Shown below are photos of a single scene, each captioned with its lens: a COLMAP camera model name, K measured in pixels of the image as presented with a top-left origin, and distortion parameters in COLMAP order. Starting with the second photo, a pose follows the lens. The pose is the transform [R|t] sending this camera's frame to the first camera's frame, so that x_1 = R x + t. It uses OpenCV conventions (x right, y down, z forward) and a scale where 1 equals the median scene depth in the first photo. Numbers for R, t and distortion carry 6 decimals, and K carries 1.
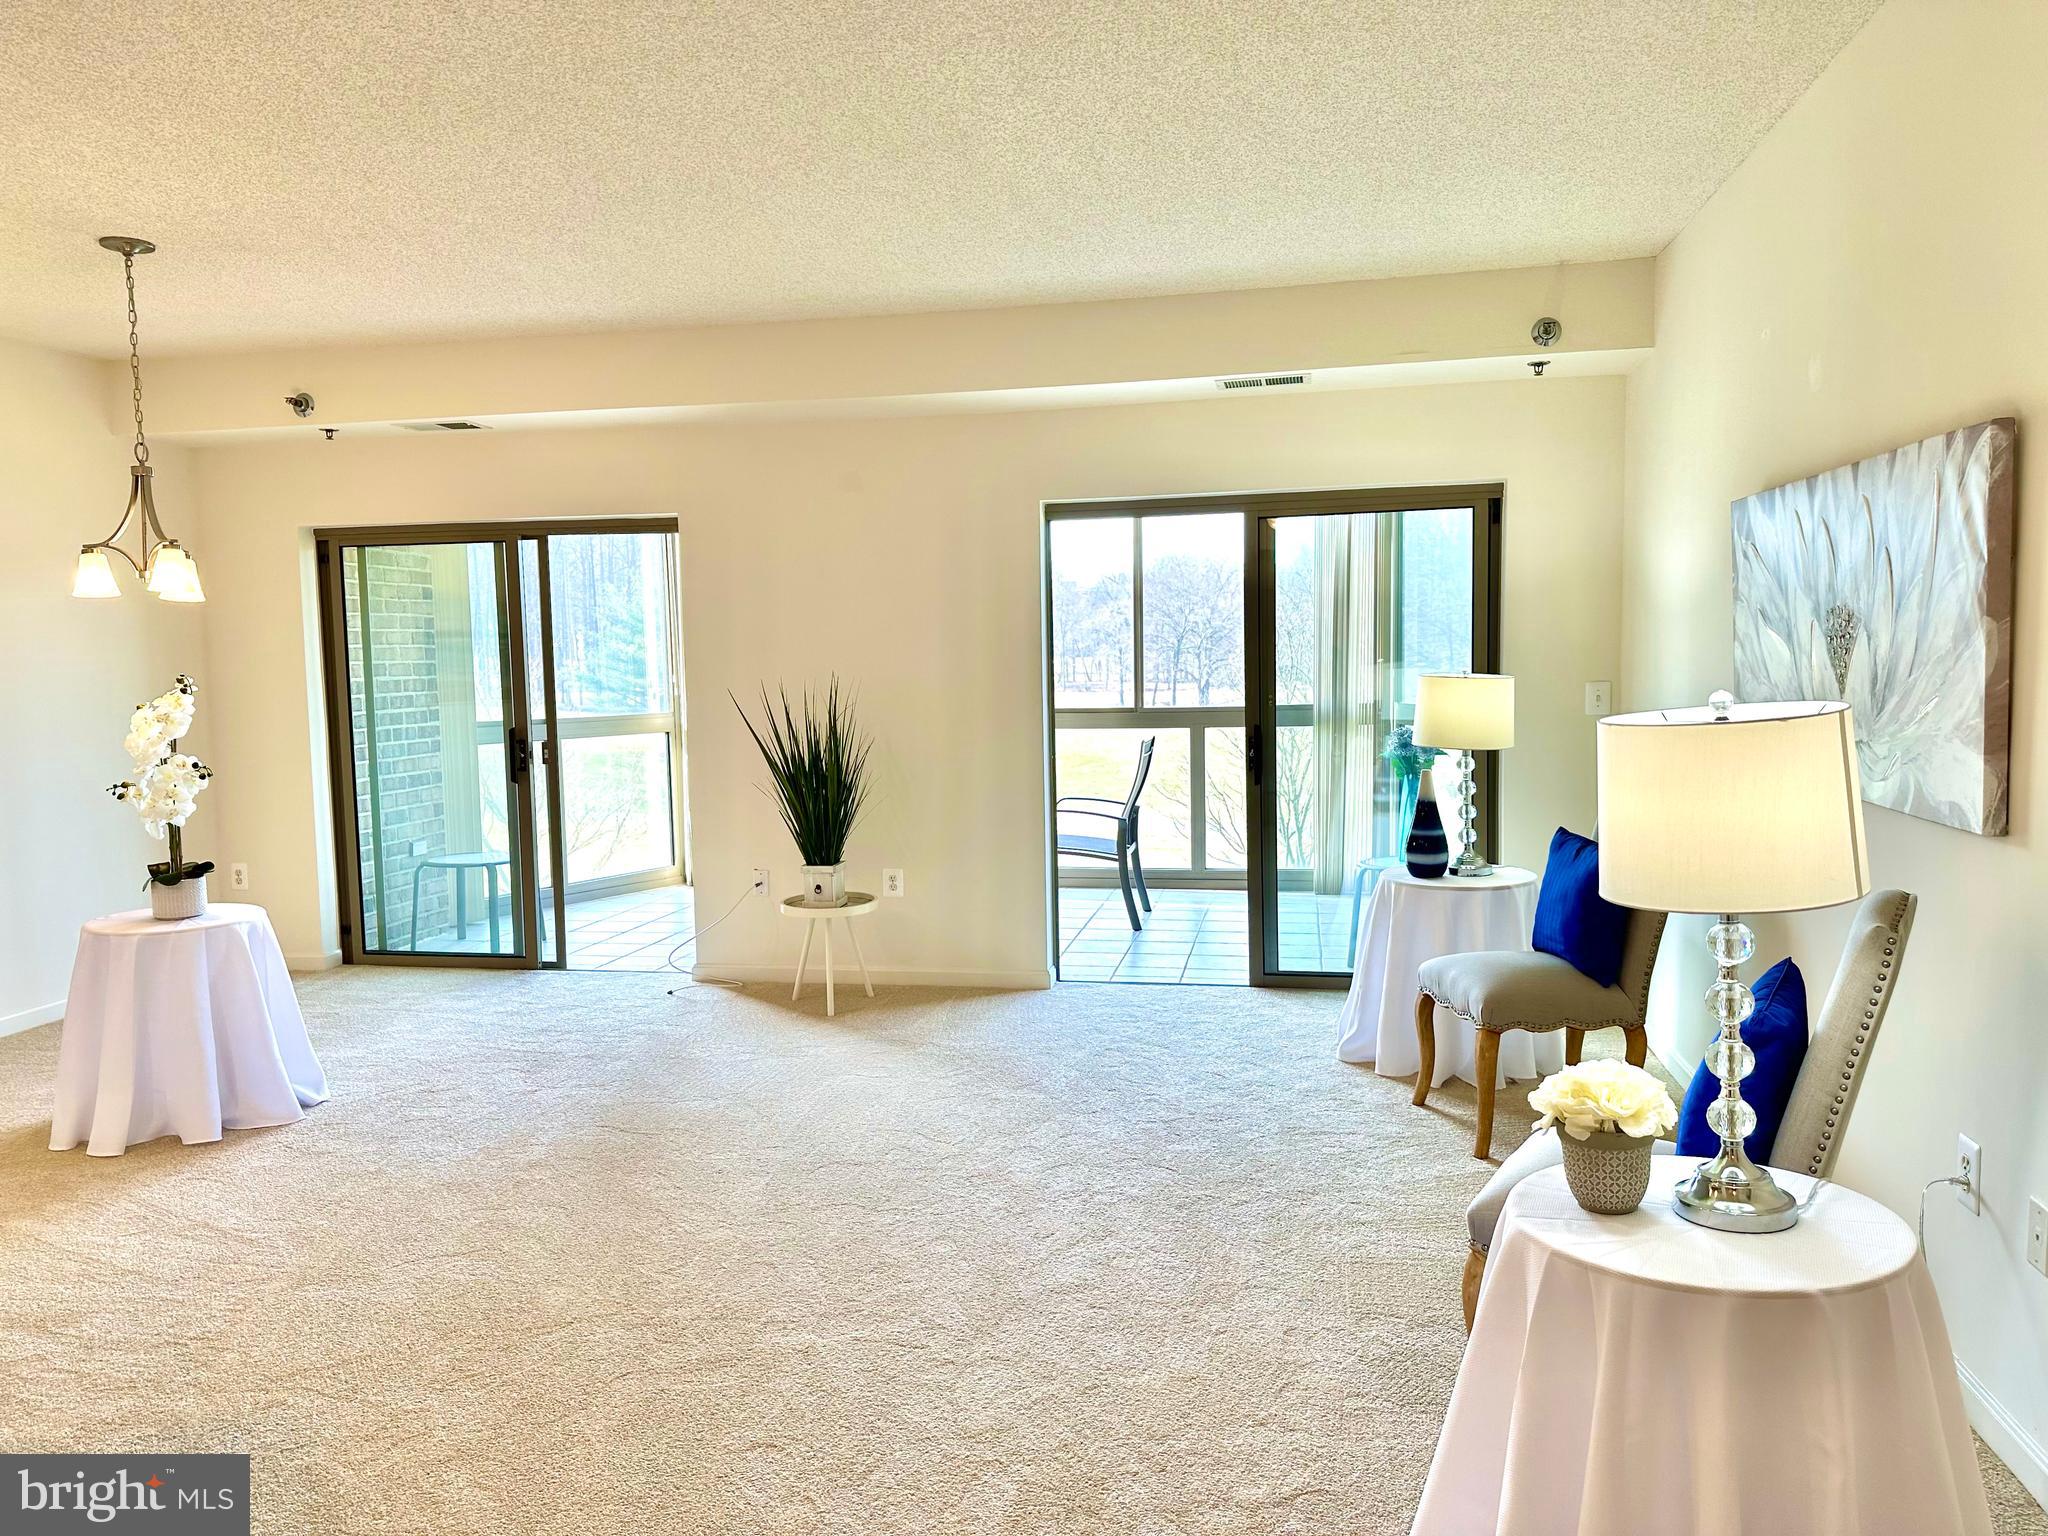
lens RADIAL K [[1433.7, 0, 1009.8], [0, 1433.7, 756.5], [0, 0, 1]] dist [0.067406, -0.080048]
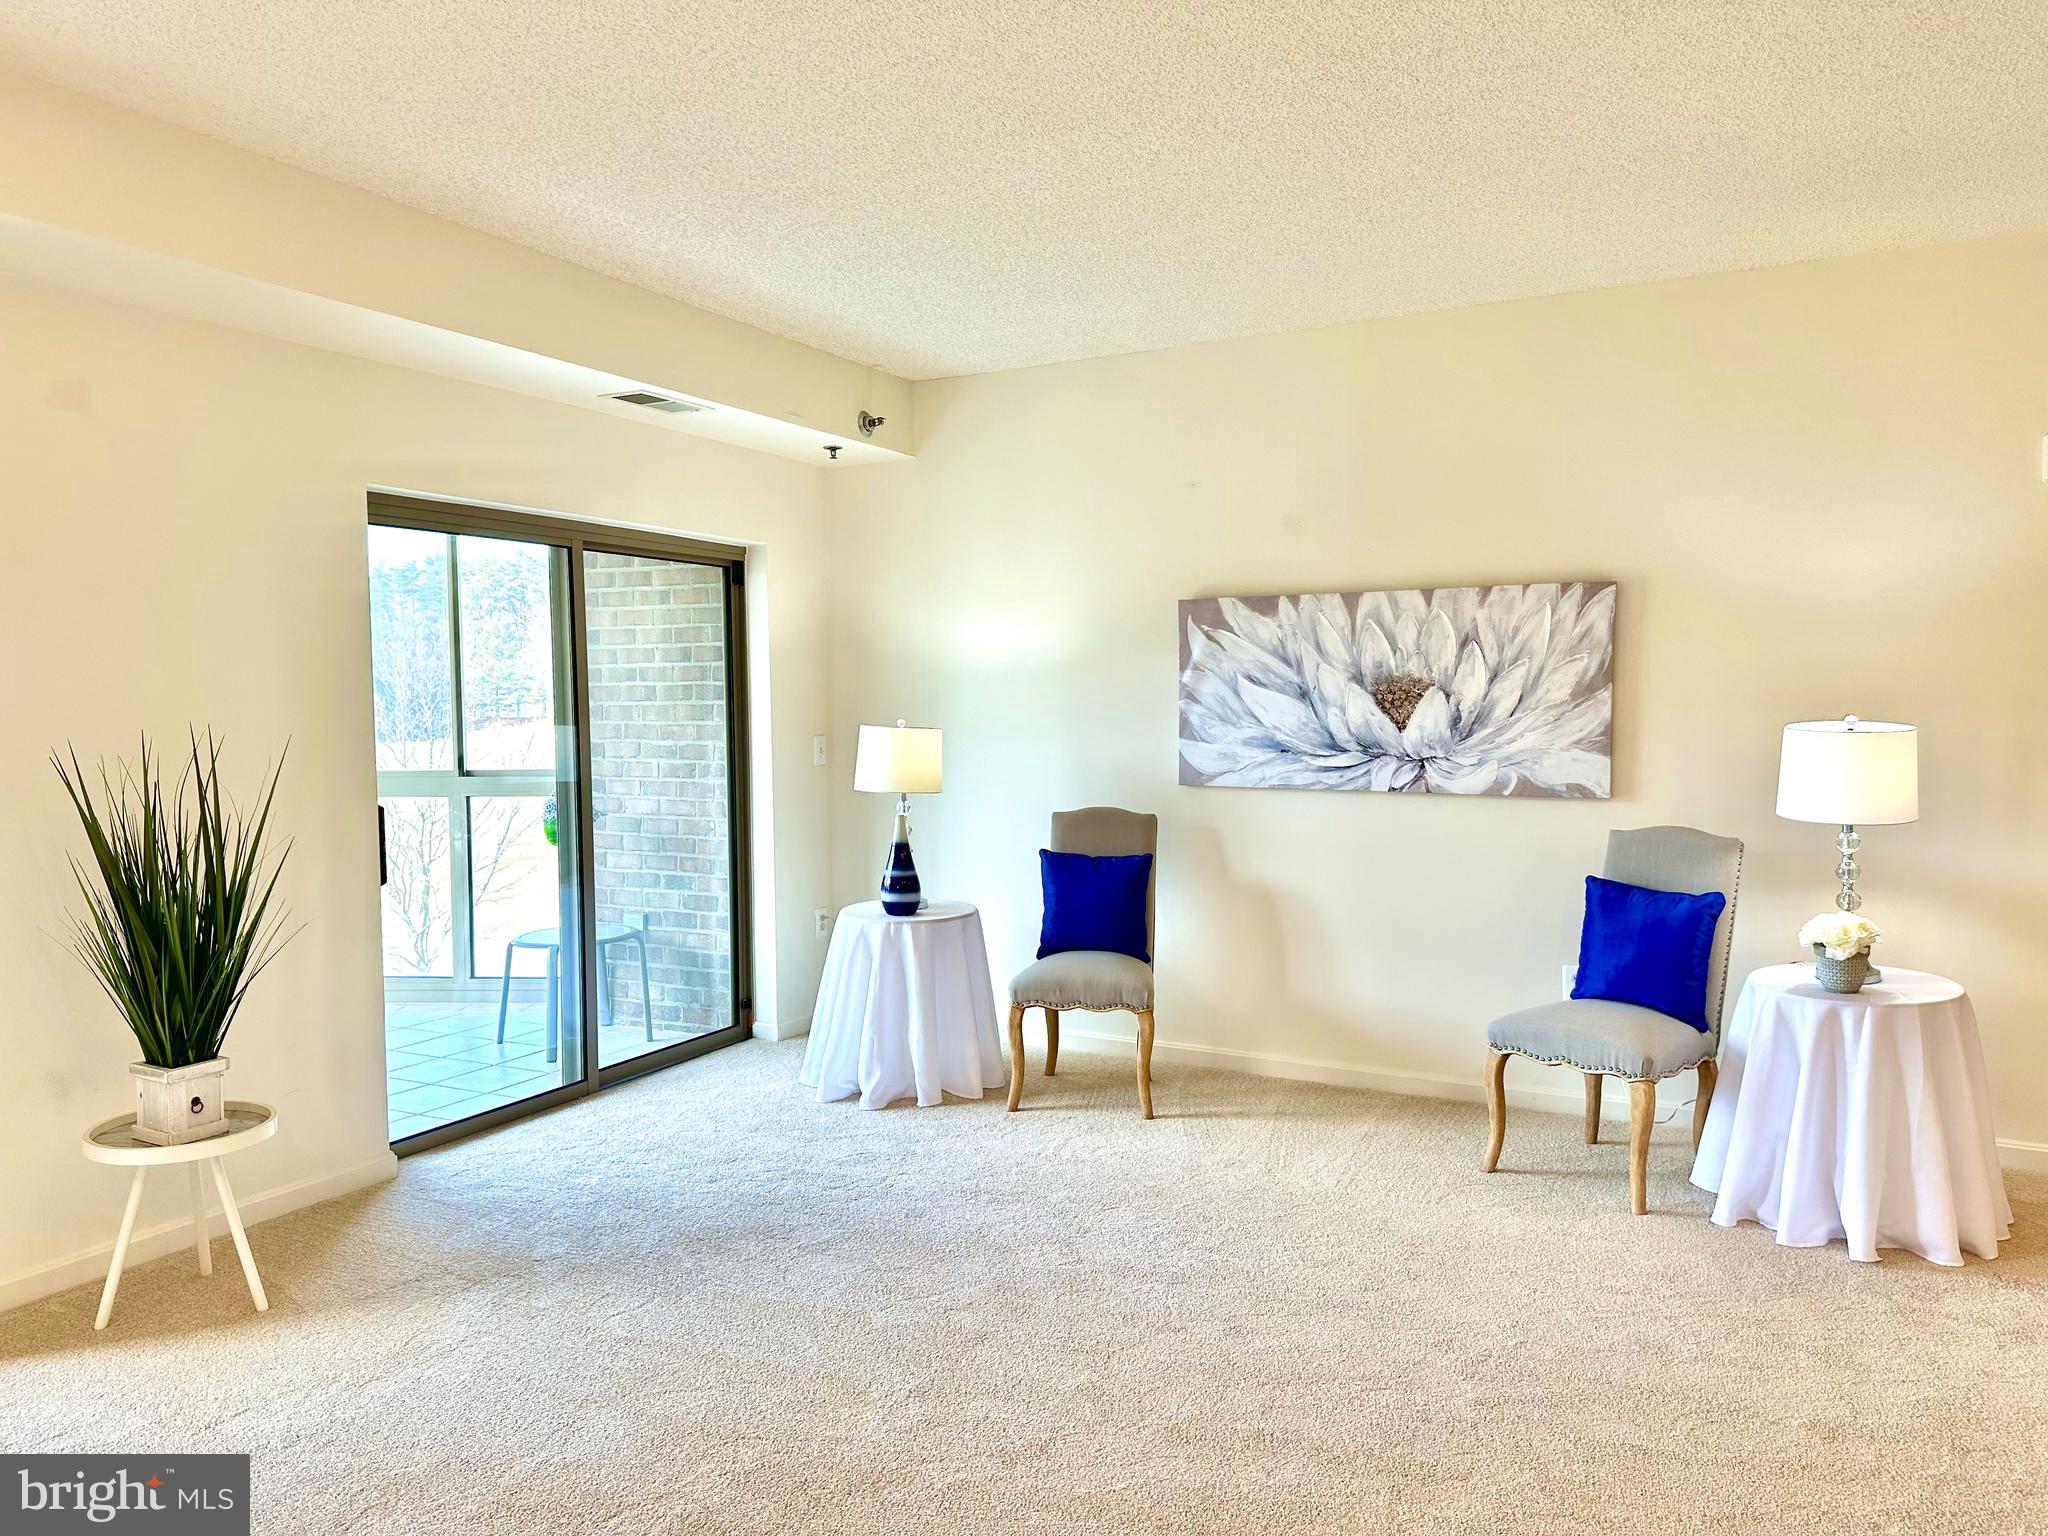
lens RADIAL K [[1433.7, 0, 1017.0], [0, 1433.7, 774.0], [0, 0, 1]] dist [0.067406, -0.080048]
pose [[0.292209, -0.032049, 0.955817, -0.608771], [0.071245, 0.997391, 0.011663, -0.024079], [-0.953697, 0.064689, 0.293729, 0.521221]]
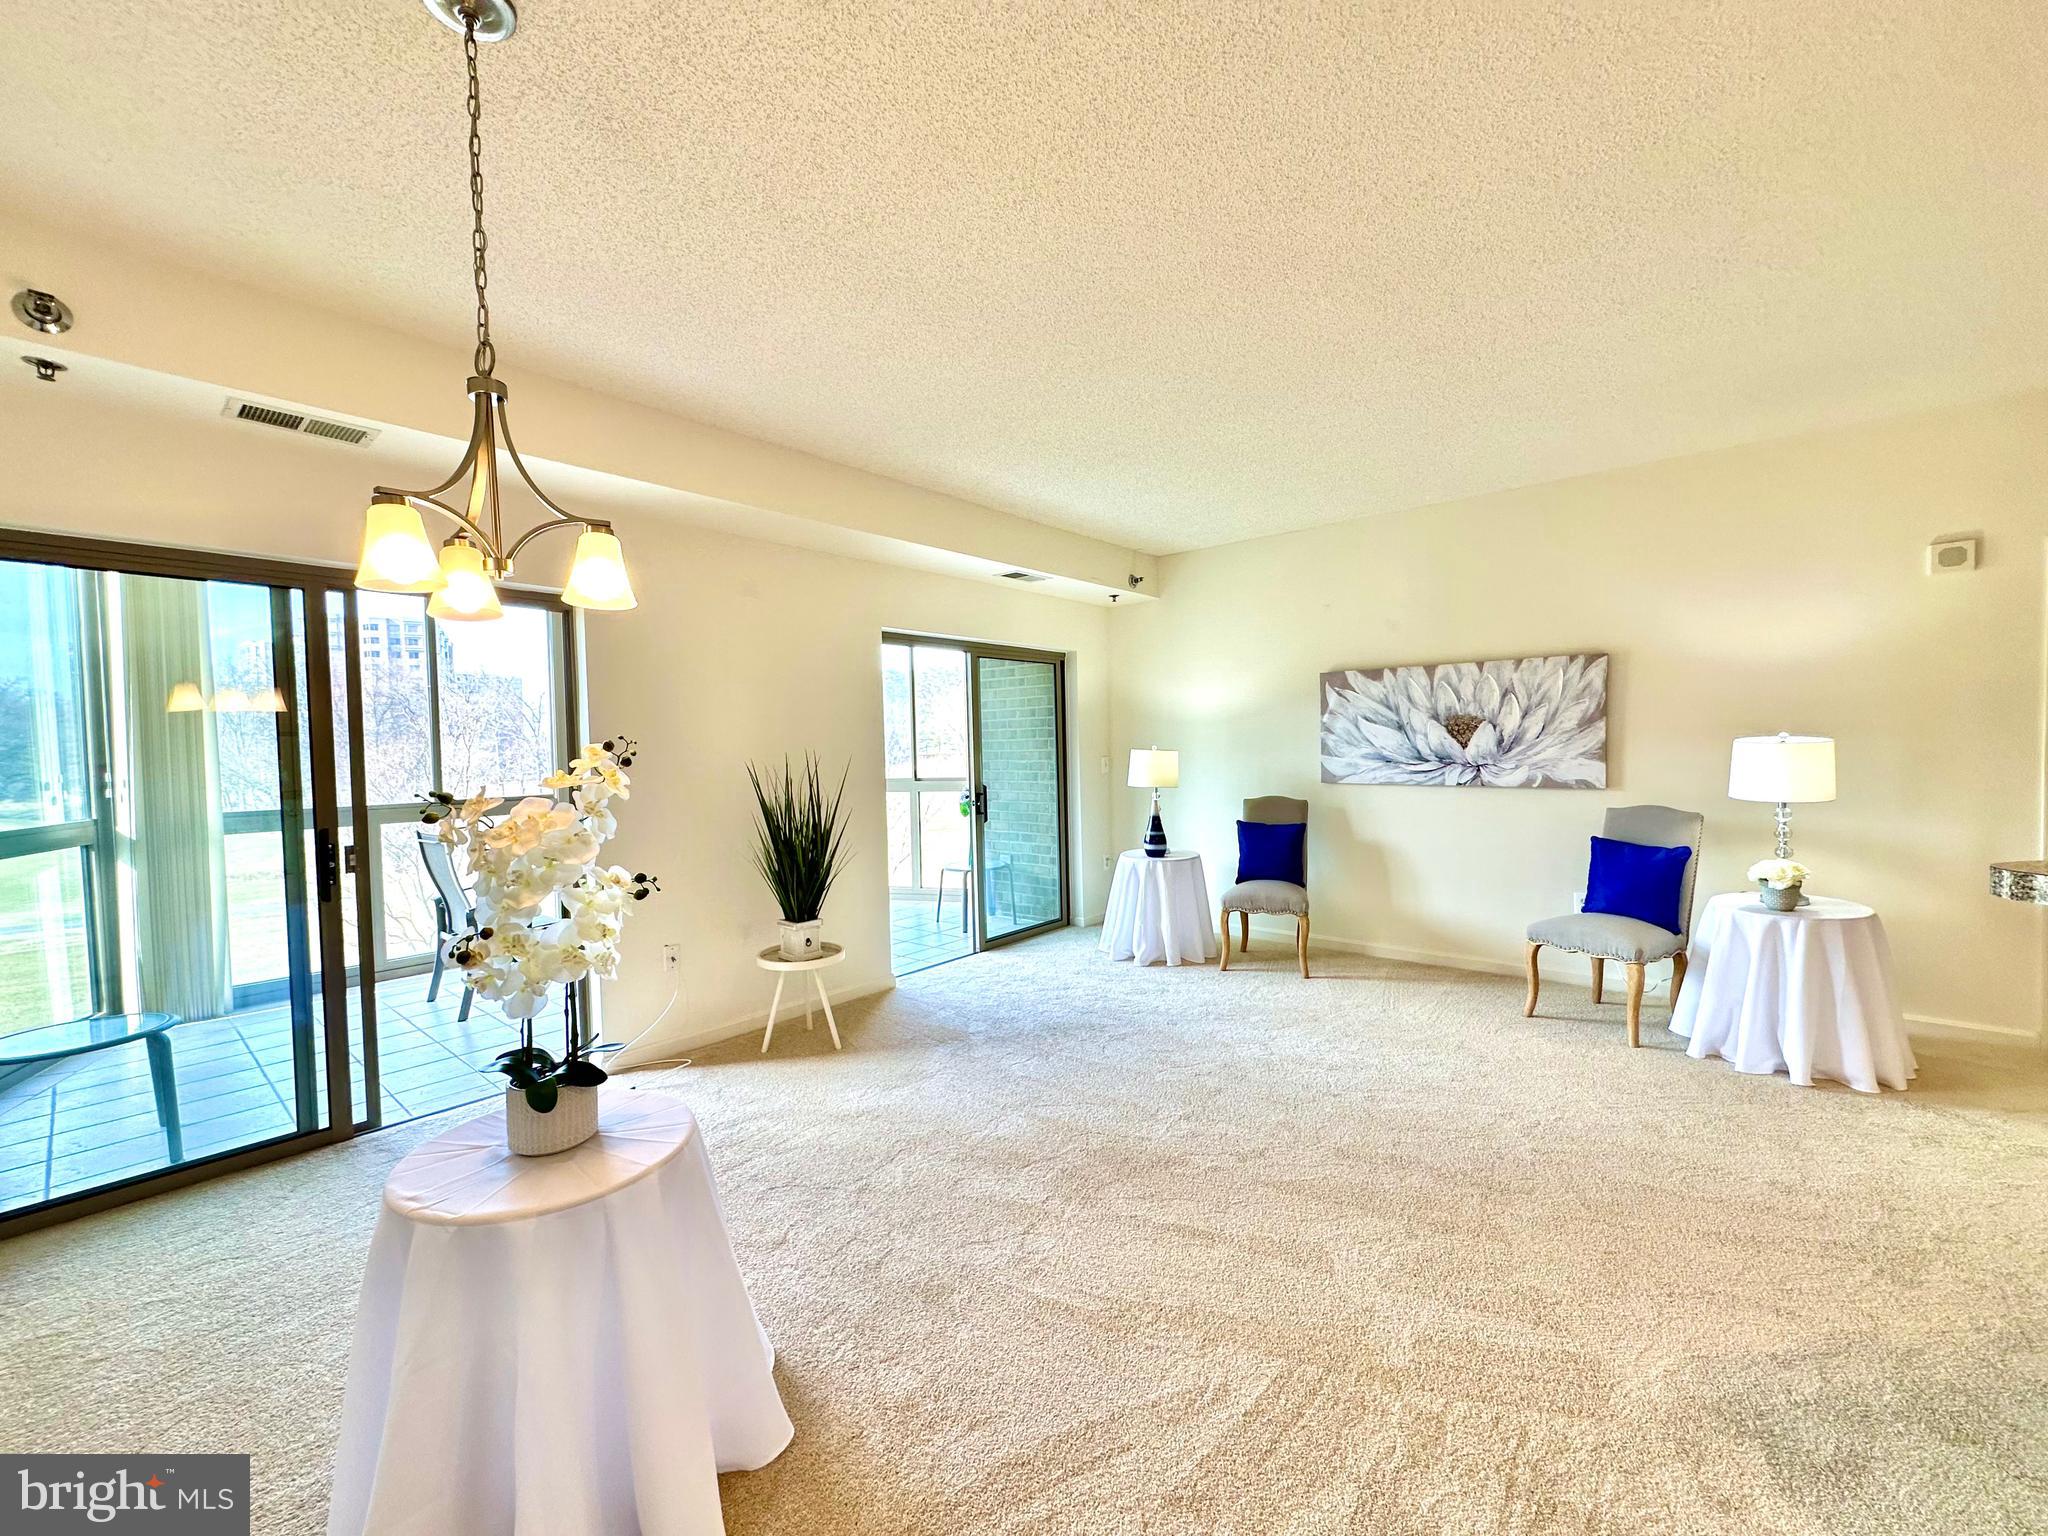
lens RADIAL K [[816.7, 0, 1021.7], [0, 816.7, 768.7], [0, 0, 1]] dist [-0.004206, 0.000503]
pose [[0.489818, -0.016147, 0.871675, -0.632187], [0.075311, 0.996875, -0.023853, -0.017009], [-0.868566, 0.077331, 0.489503, 0.540521]]
